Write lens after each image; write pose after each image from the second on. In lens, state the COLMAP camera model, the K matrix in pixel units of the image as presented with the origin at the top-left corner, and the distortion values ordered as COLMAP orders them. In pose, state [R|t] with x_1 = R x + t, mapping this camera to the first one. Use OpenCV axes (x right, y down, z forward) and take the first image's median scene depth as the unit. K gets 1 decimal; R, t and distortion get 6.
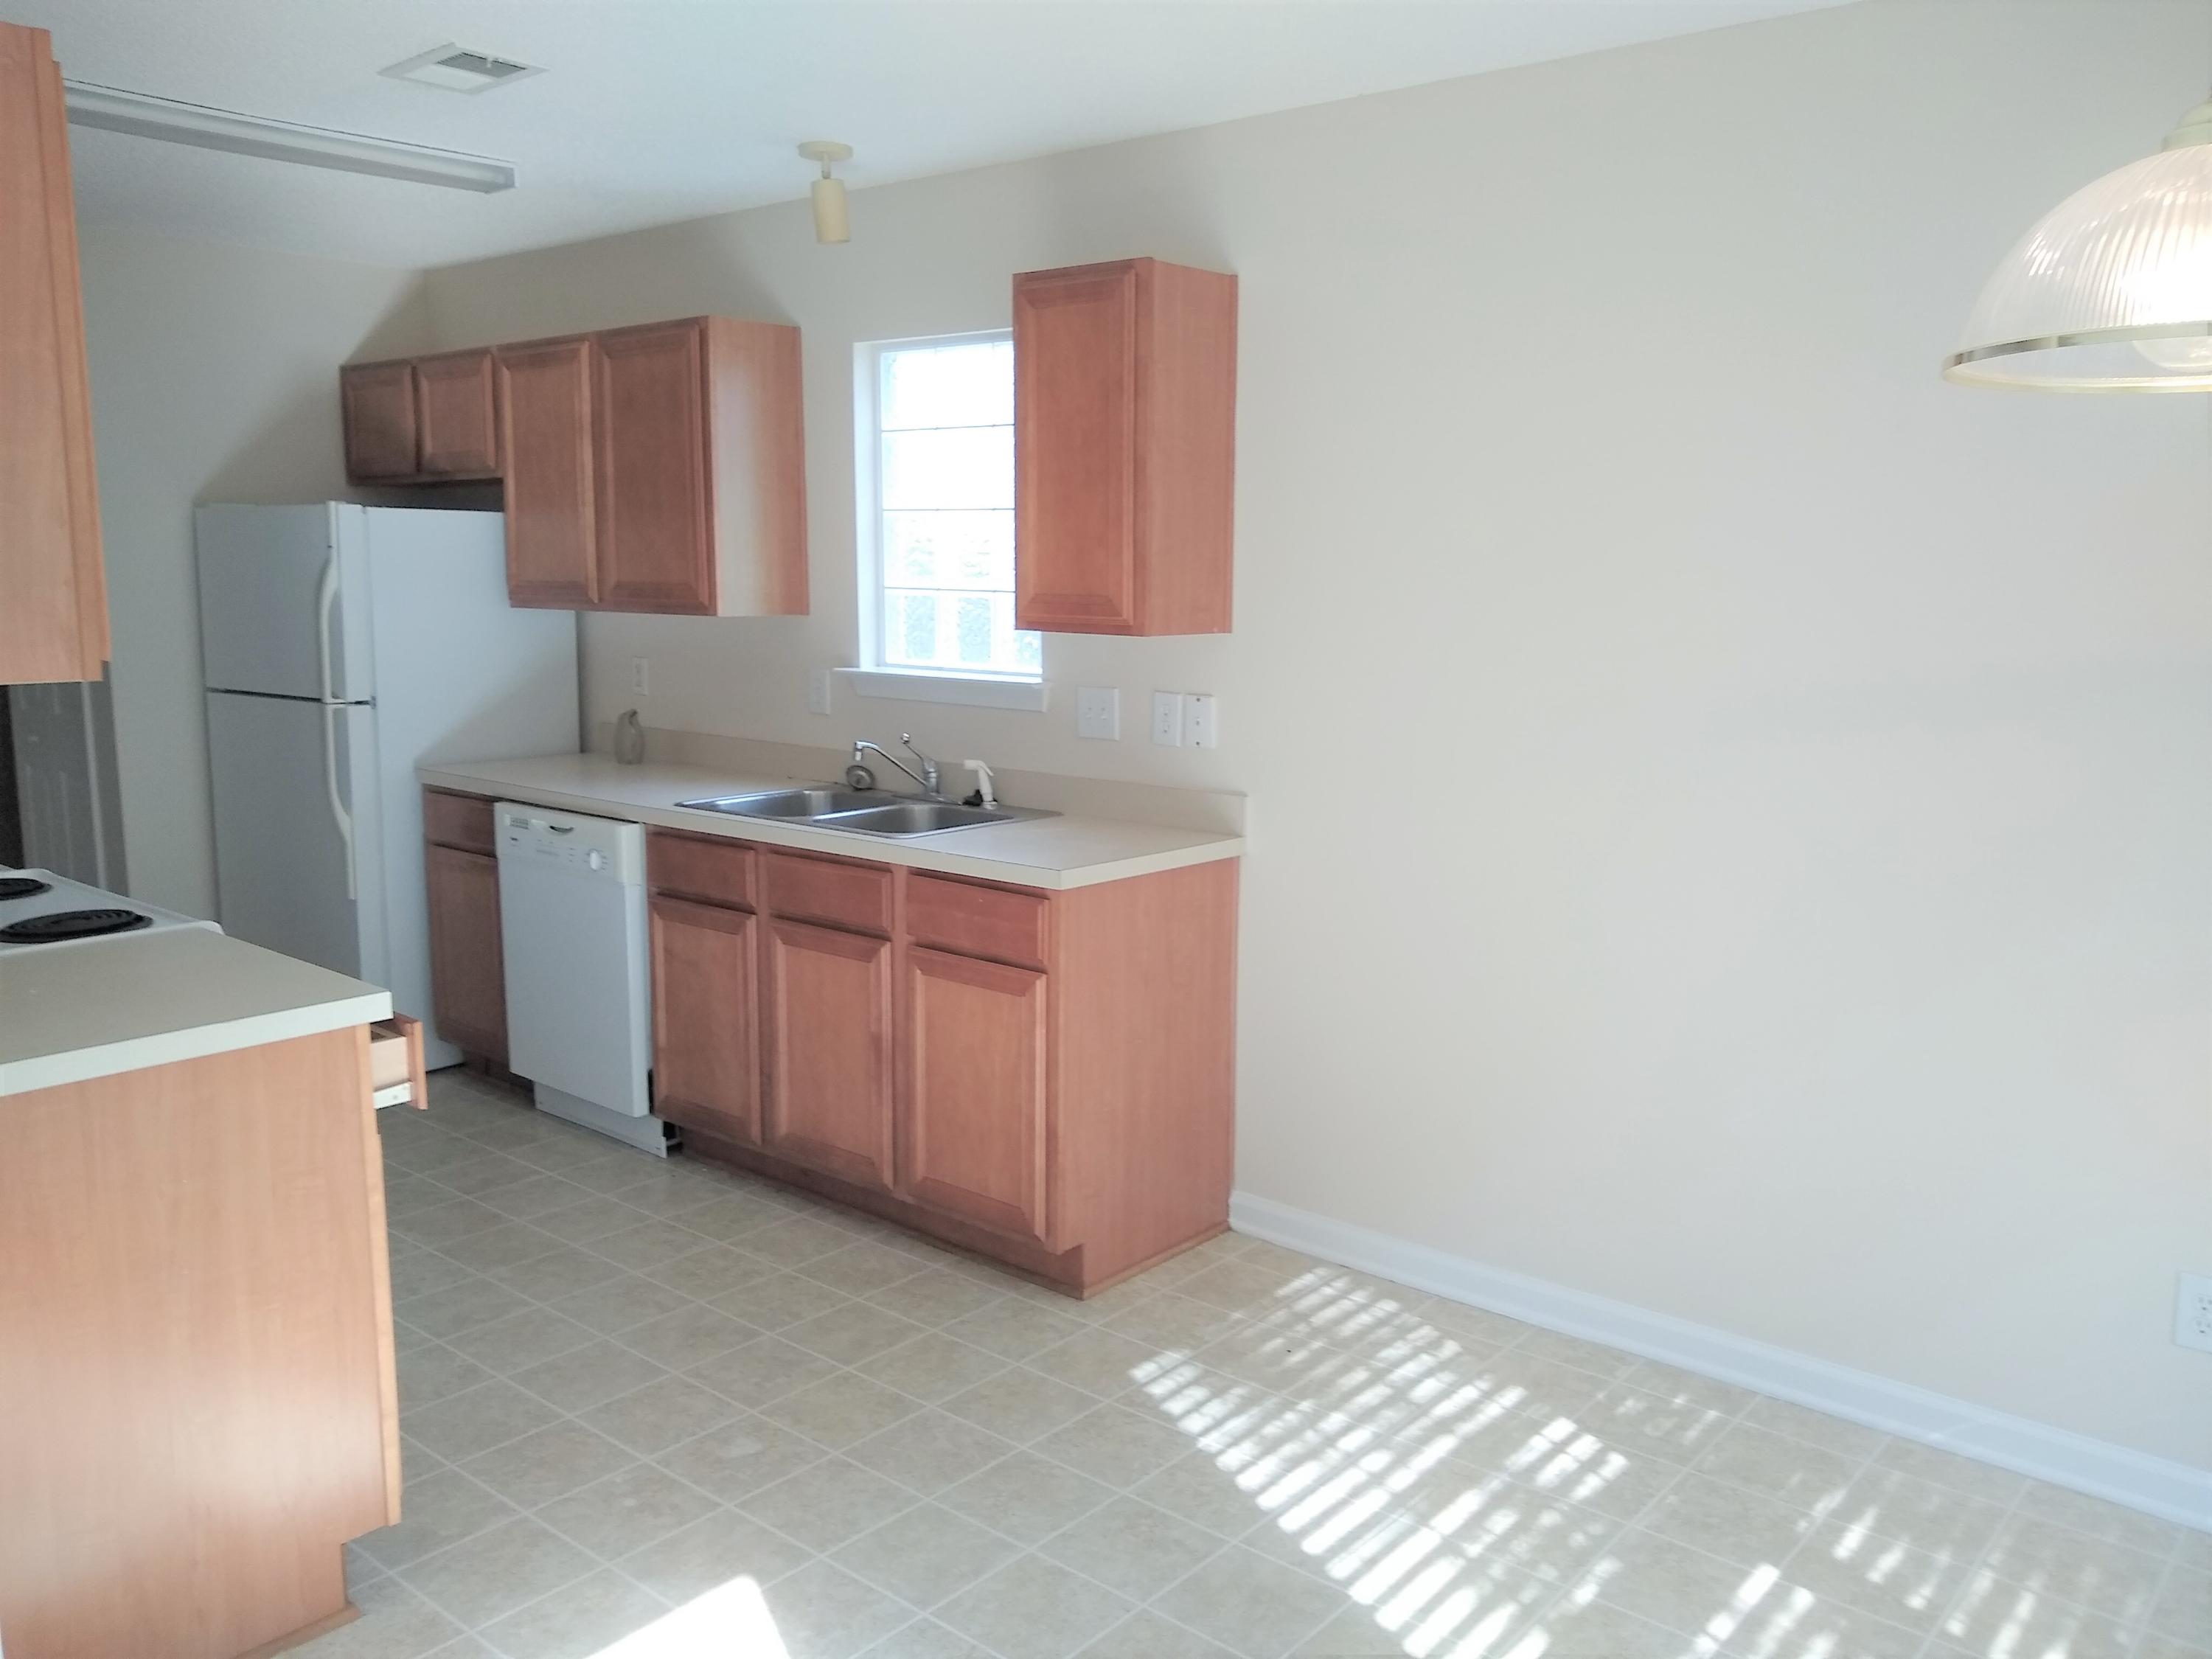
lens RADIAL K [[1788.7, 0, 1111.5], [0, 1788.7, 832.2], [0, 0, 1]] dist [-0.009425, -0.007636]
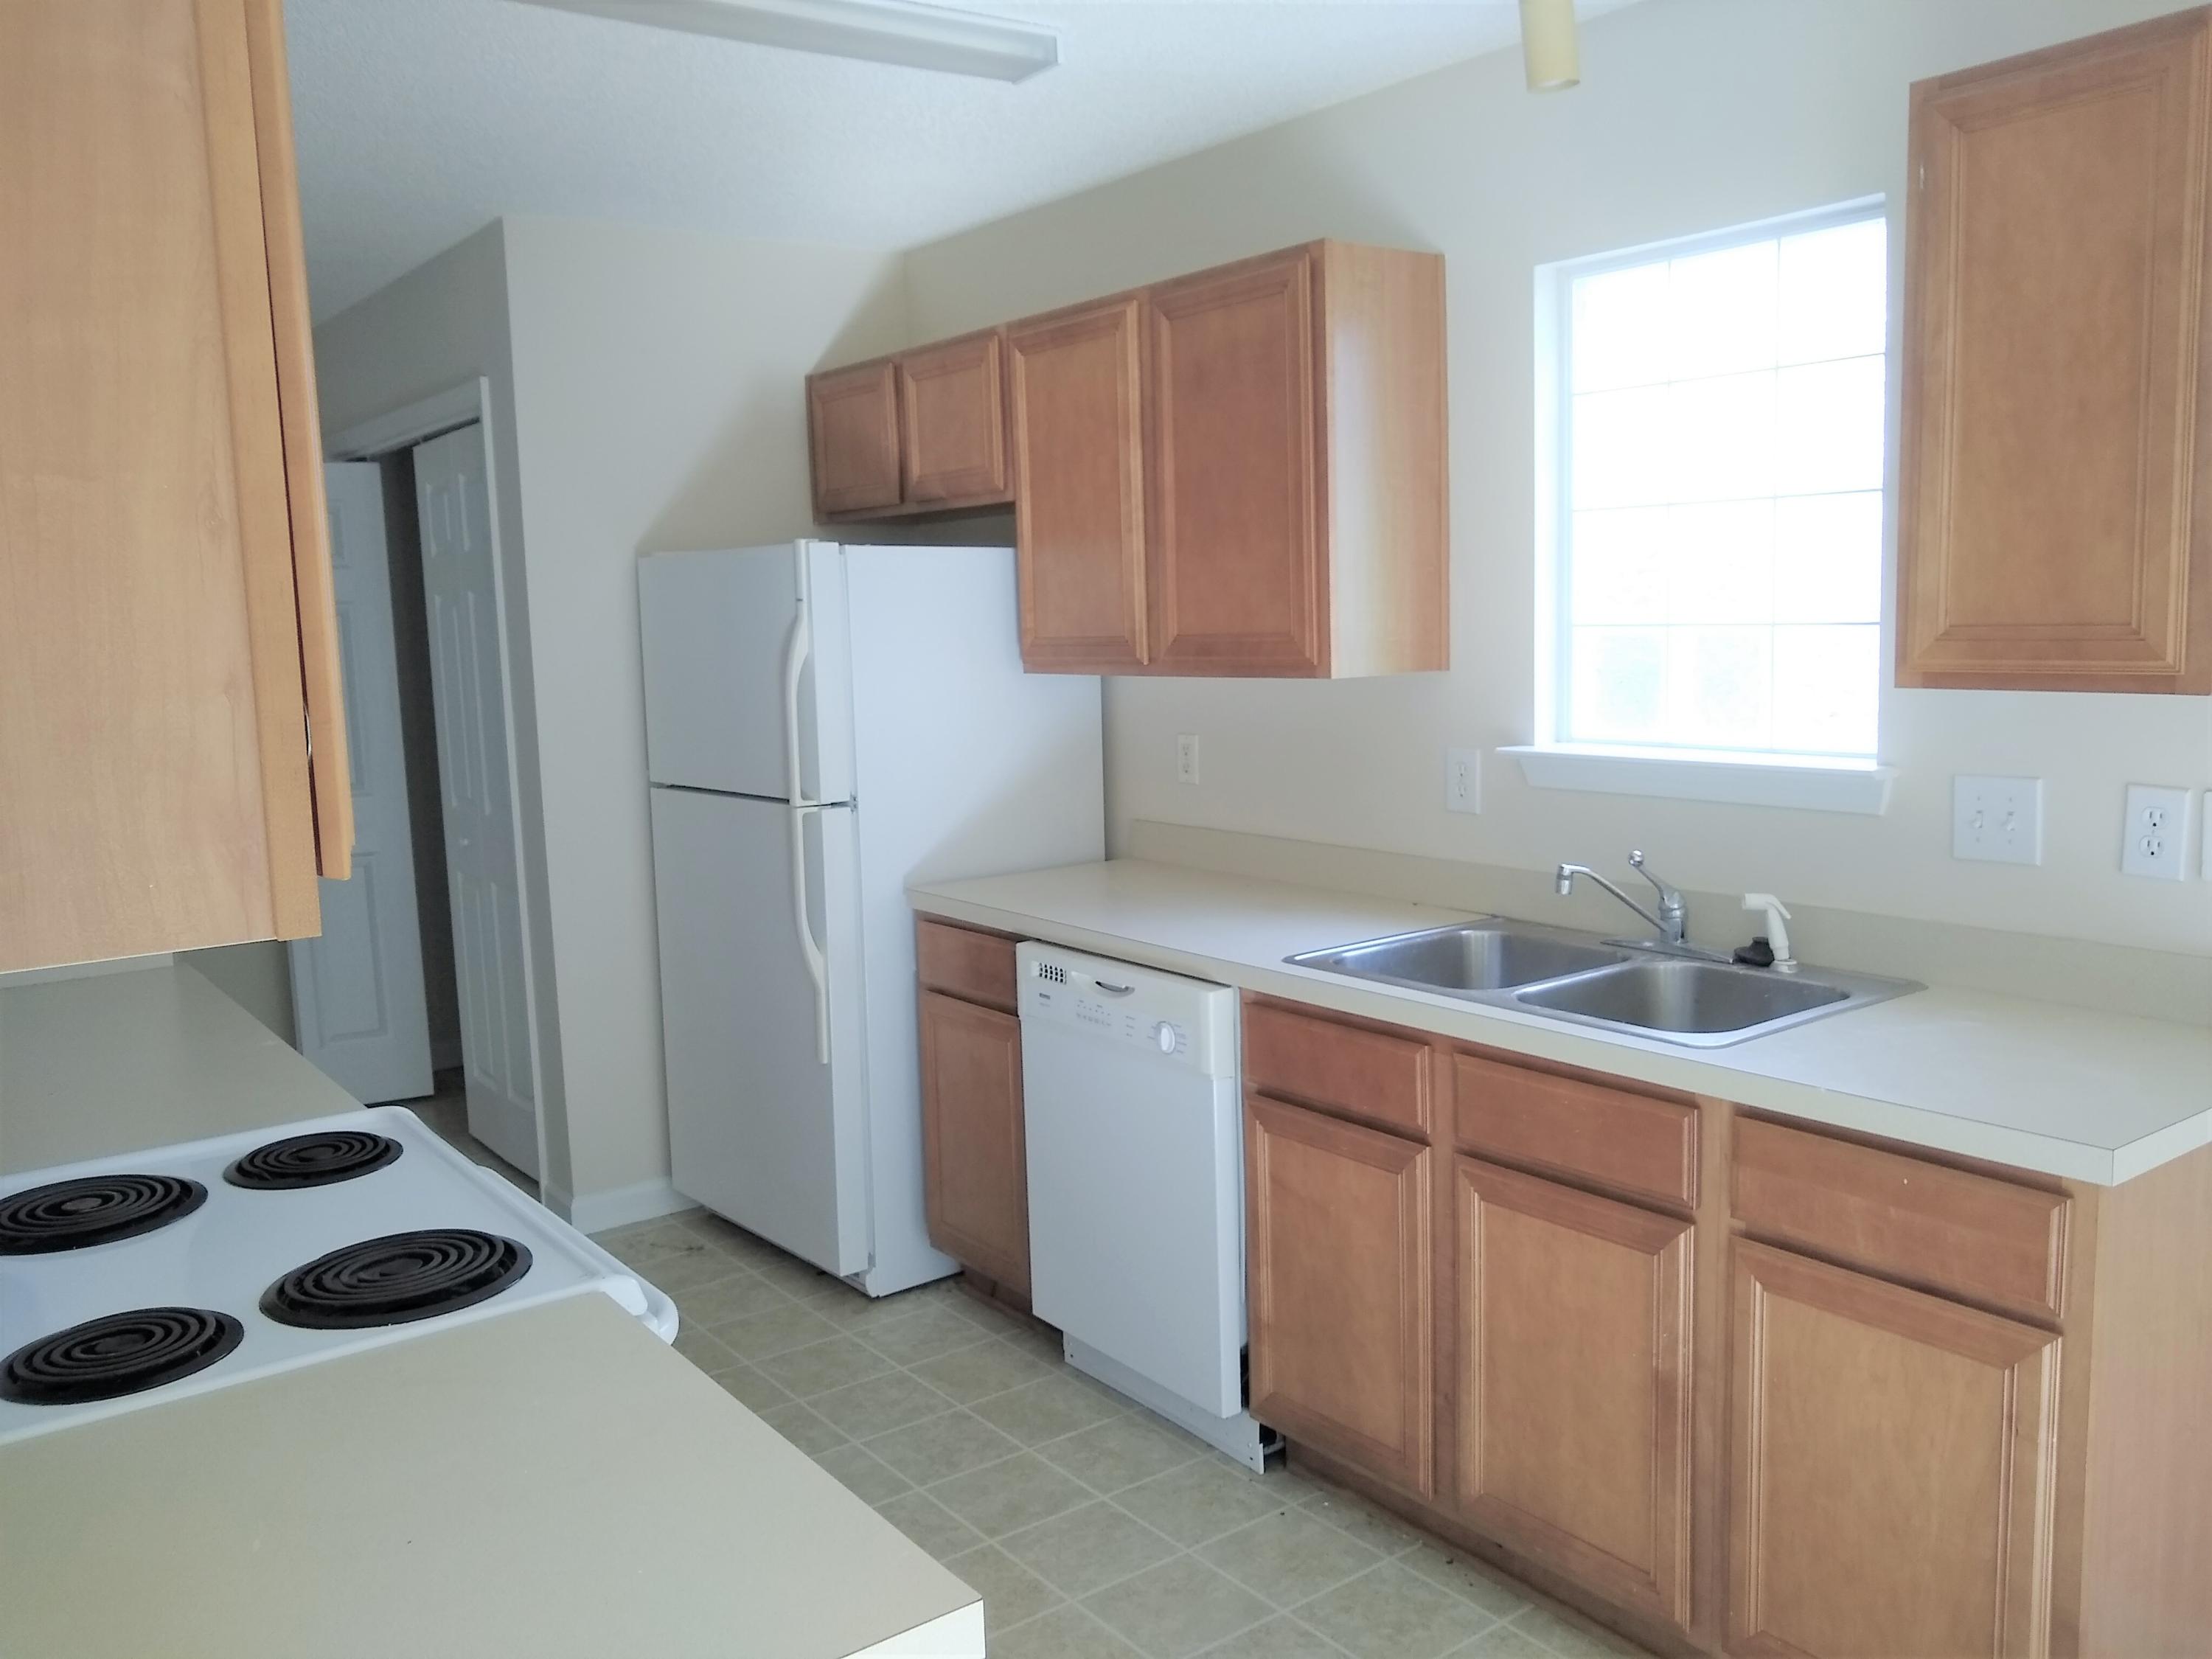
lens RADIAL K [[1773.3, 0, 1104.6], [0, 1773.3, 830.4], [0, 0, 1]] dist [0.005905, -0.003824]
pose [[0.973916, -0.007497, -0.226787, -0.154189], [0.002448, 0.999743, -0.022538, -0.048334], [0.226897, 0.021395, 0.973684, 0.324775]]
